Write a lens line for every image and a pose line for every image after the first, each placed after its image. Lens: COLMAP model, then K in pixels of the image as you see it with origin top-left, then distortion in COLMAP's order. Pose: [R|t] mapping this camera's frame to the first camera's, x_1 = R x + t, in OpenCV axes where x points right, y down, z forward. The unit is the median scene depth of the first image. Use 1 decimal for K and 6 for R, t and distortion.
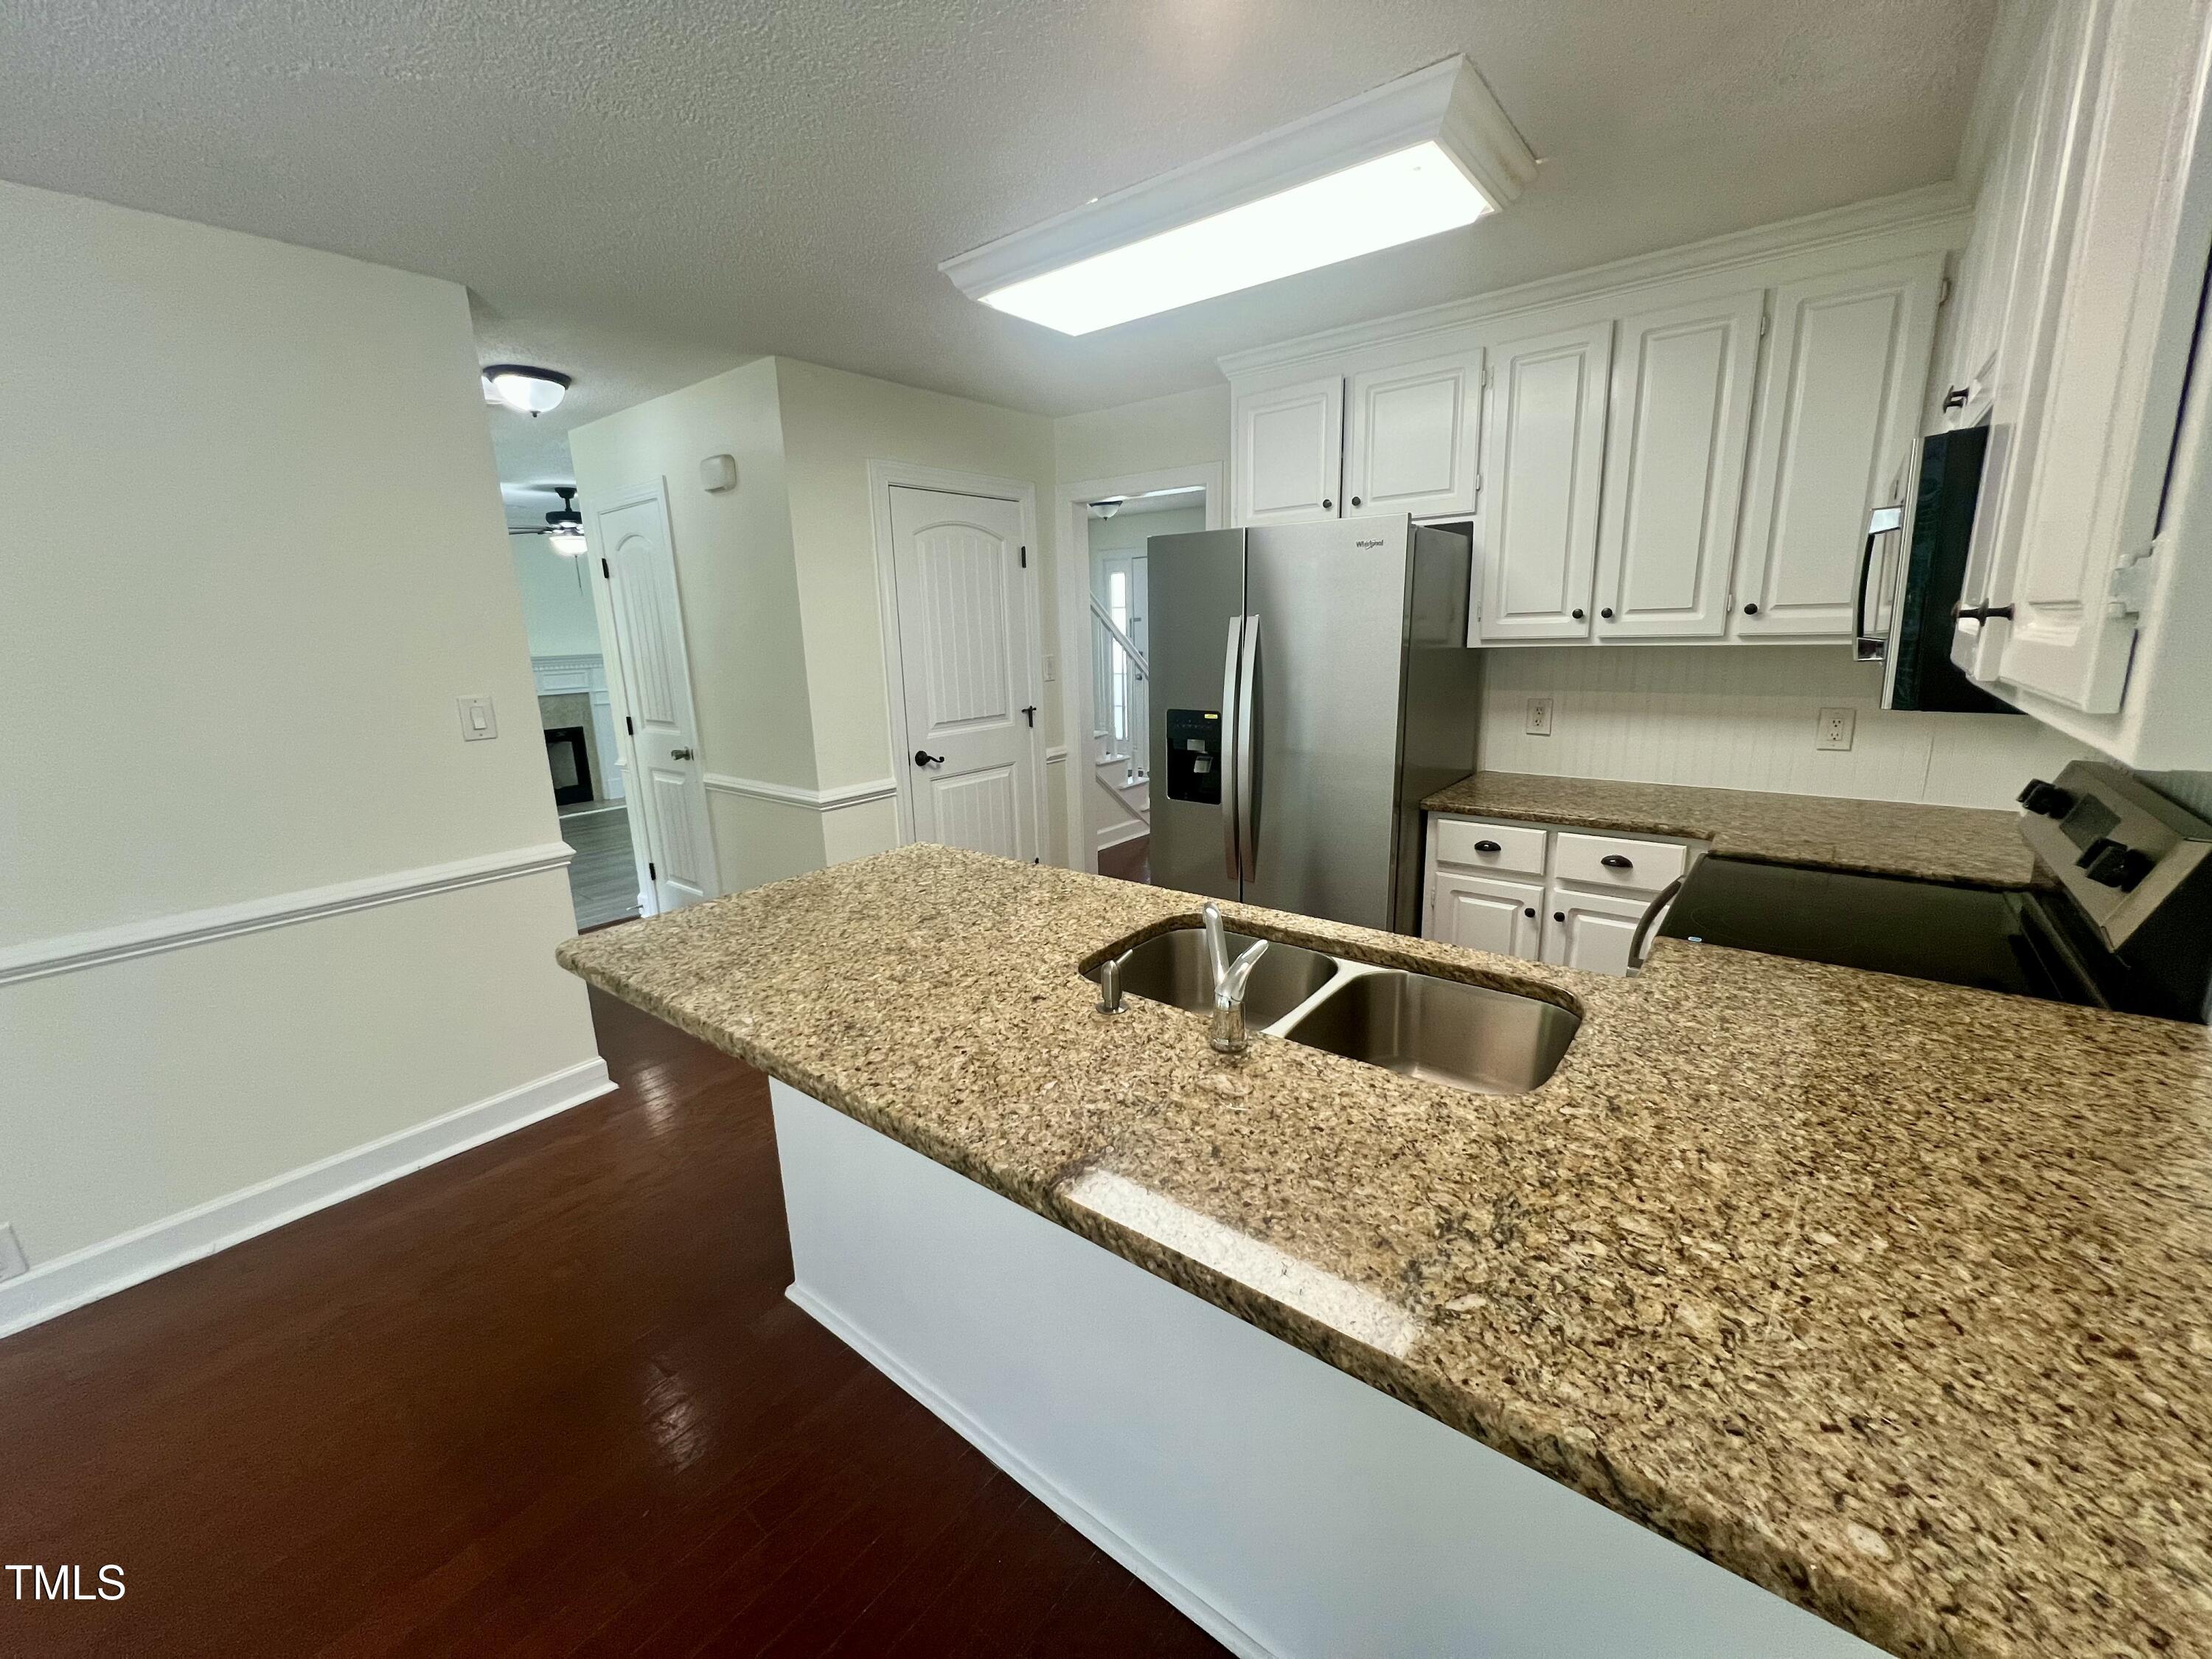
lens RADIAL K [[886.6, 0, 1101.6], [0, 886.6, 823.8], [0, 0, 1]] dist [-0.001723, 0.000749]
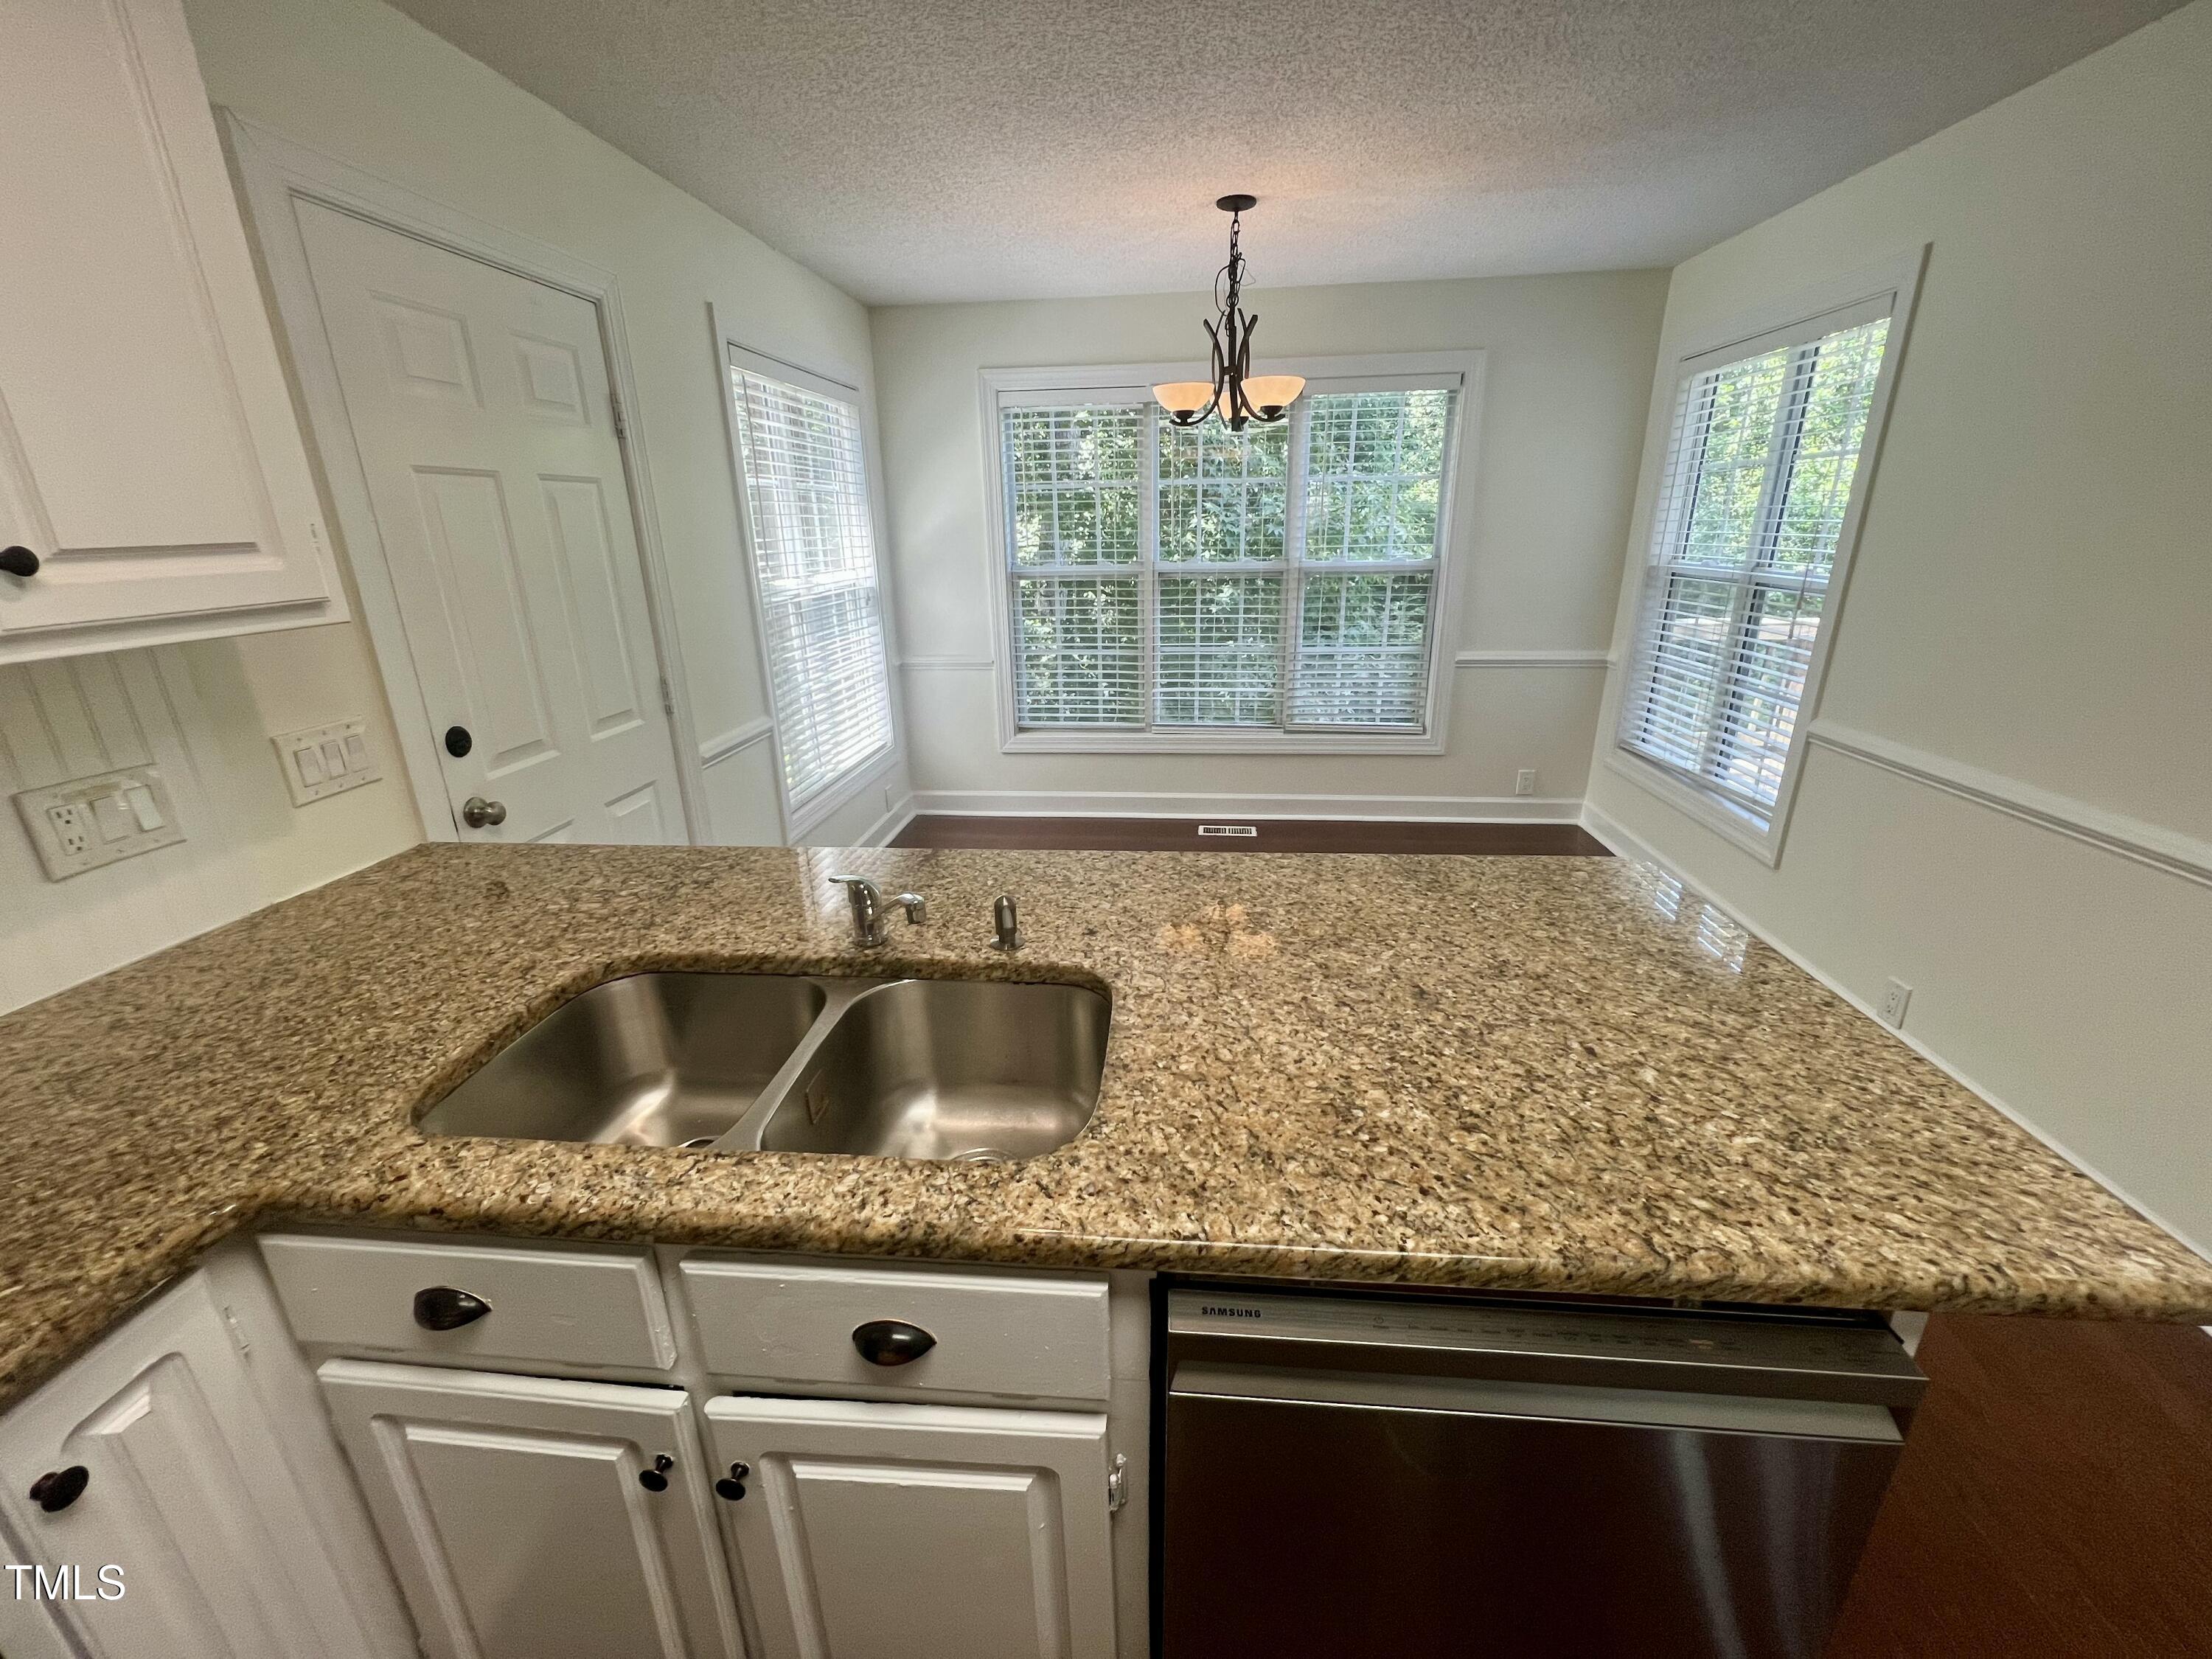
lens RADIAL K [[886.6, 0, 1101.6], [0, 886.6, 823.8], [0, 0, 1]] dist [-0.001723, 0.000749]
pose [[-0.838543, 0.217819, -0.499401, 0.329617], [-0.080734, 0.856813, 0.509268, -0.347446], [0.538821, 0.467362, -0.700888, 1.463764]]
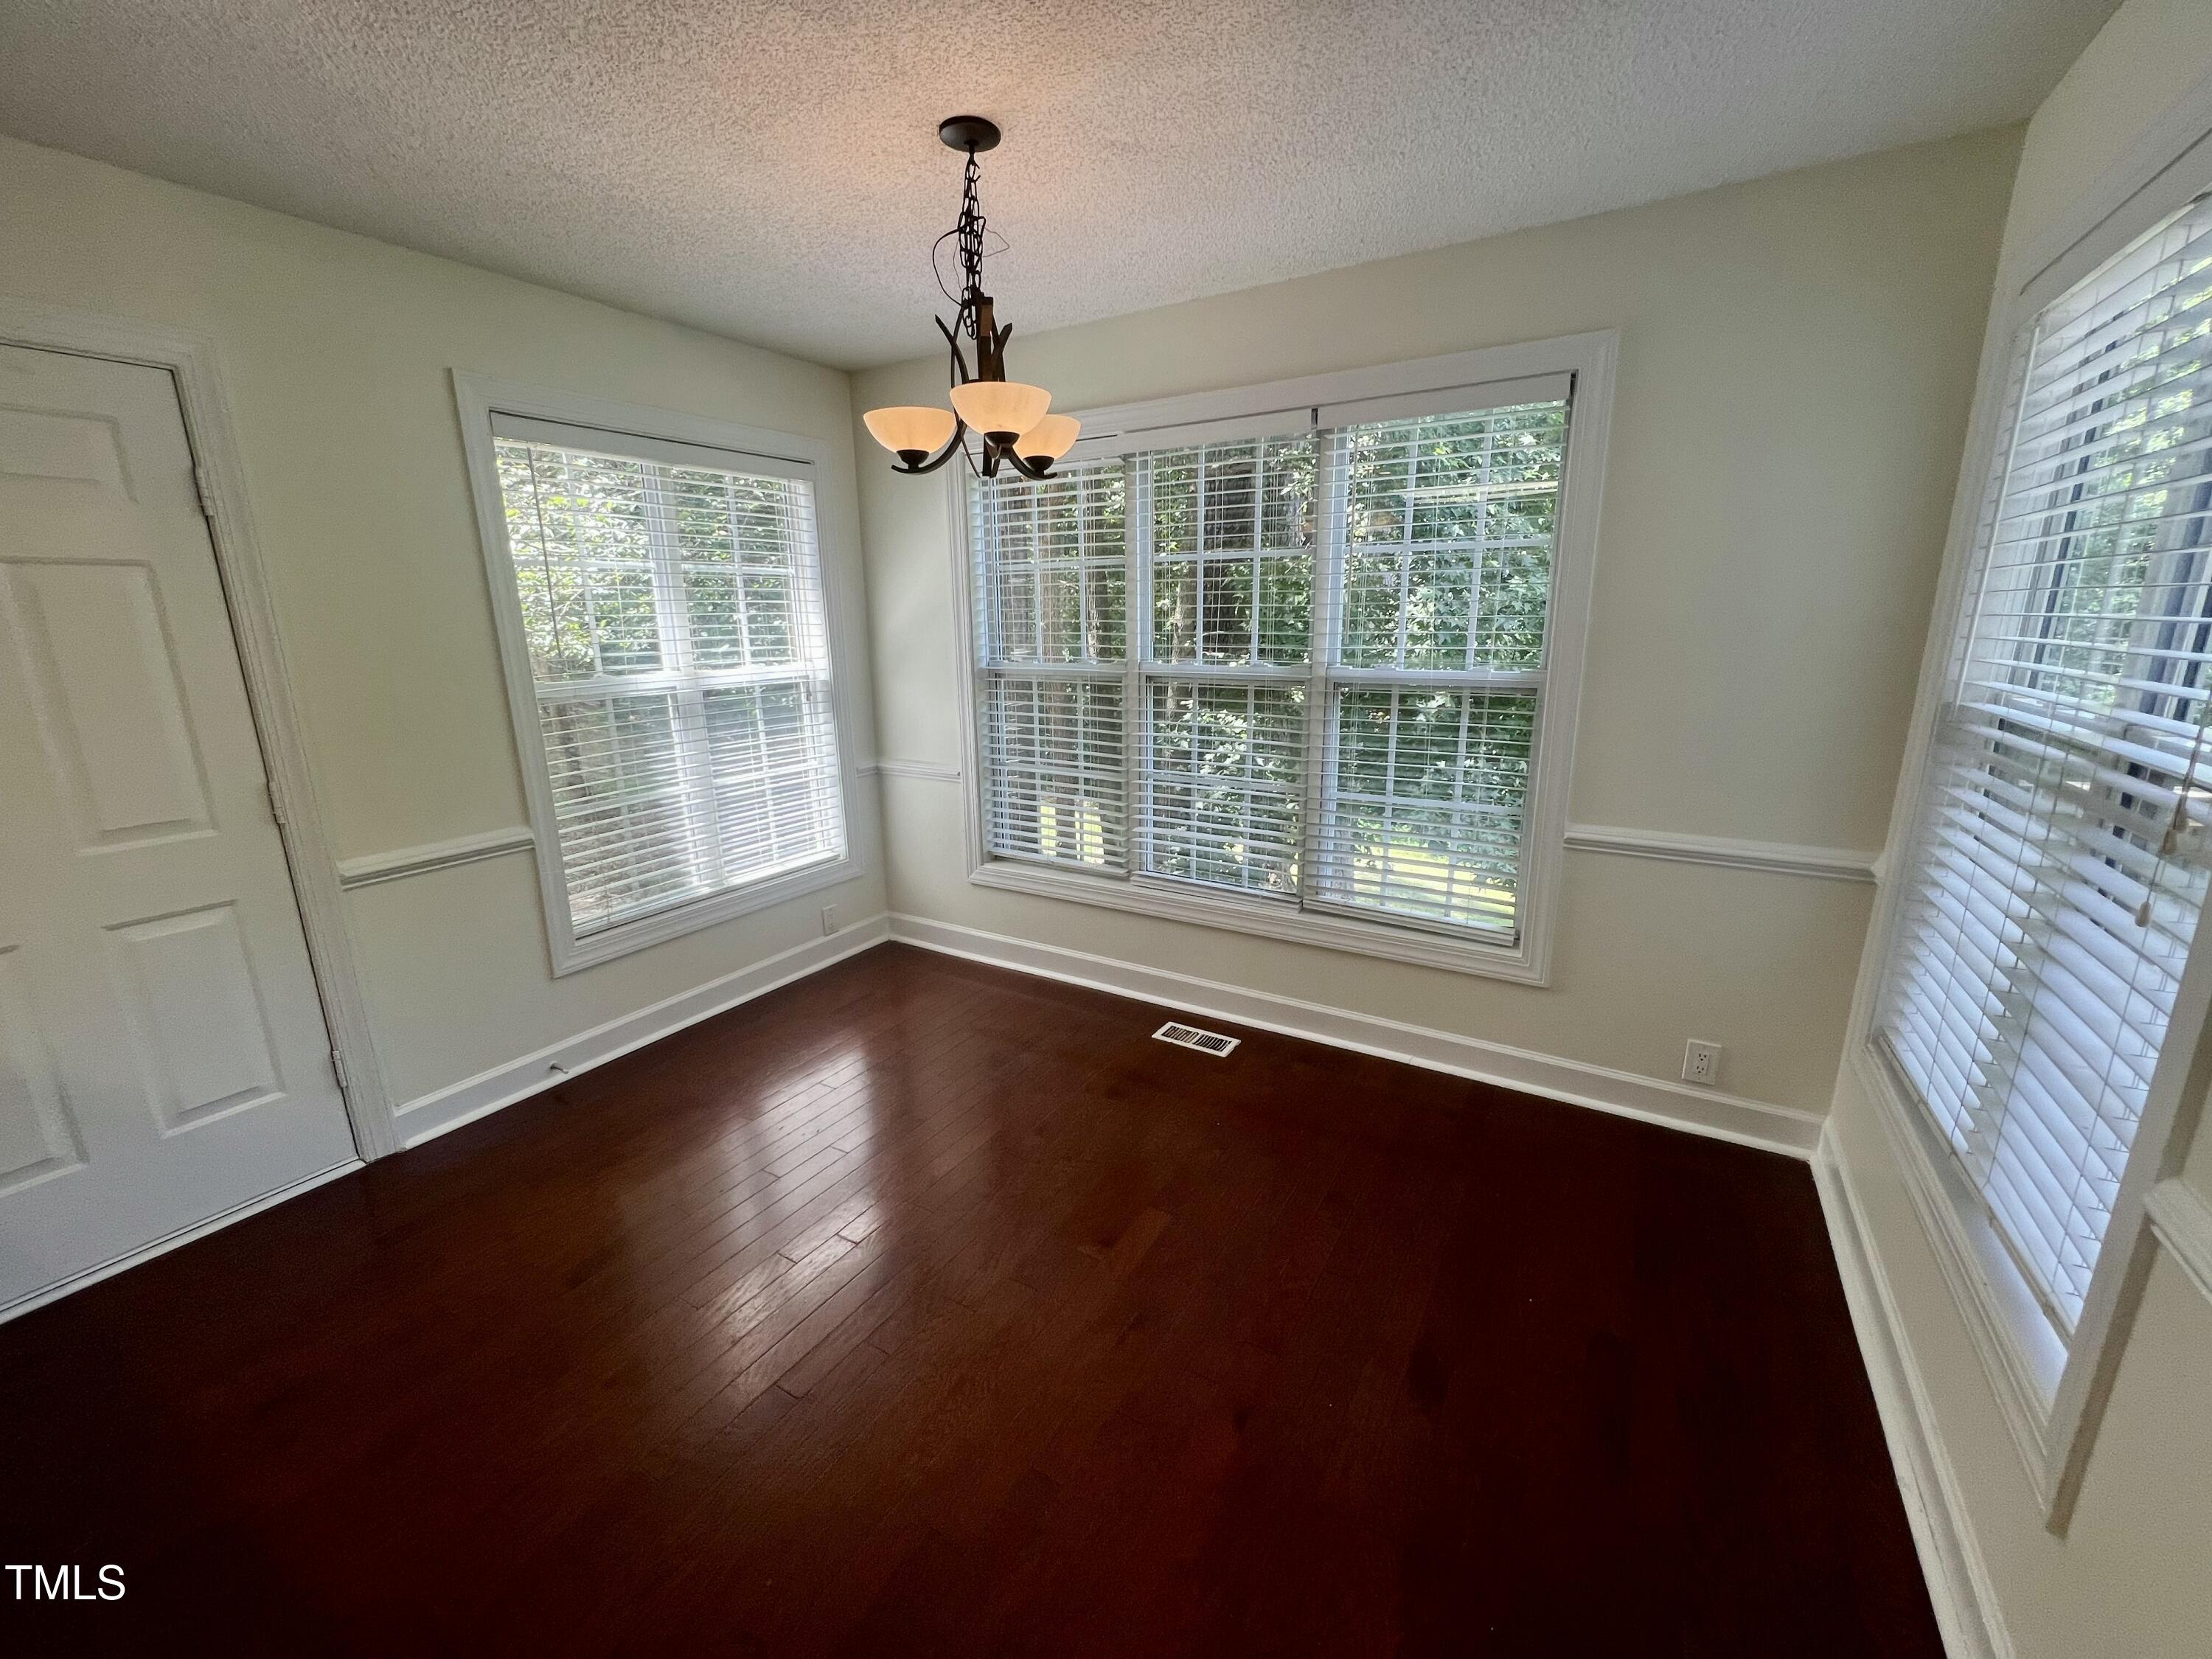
lens RADIAL K [[886.6, 0, 1101.6], [0, 886.6, 823.8], [0, 0, 1]] dist [-0.001723, 0.000749]
pose [[-0.990401, 0.071773, -0.118129, -1.033496], [0.011338, 0.893925, 0.448072, -0.242756], [0.137758, 0.442432, -0.886158, 1.223110]]
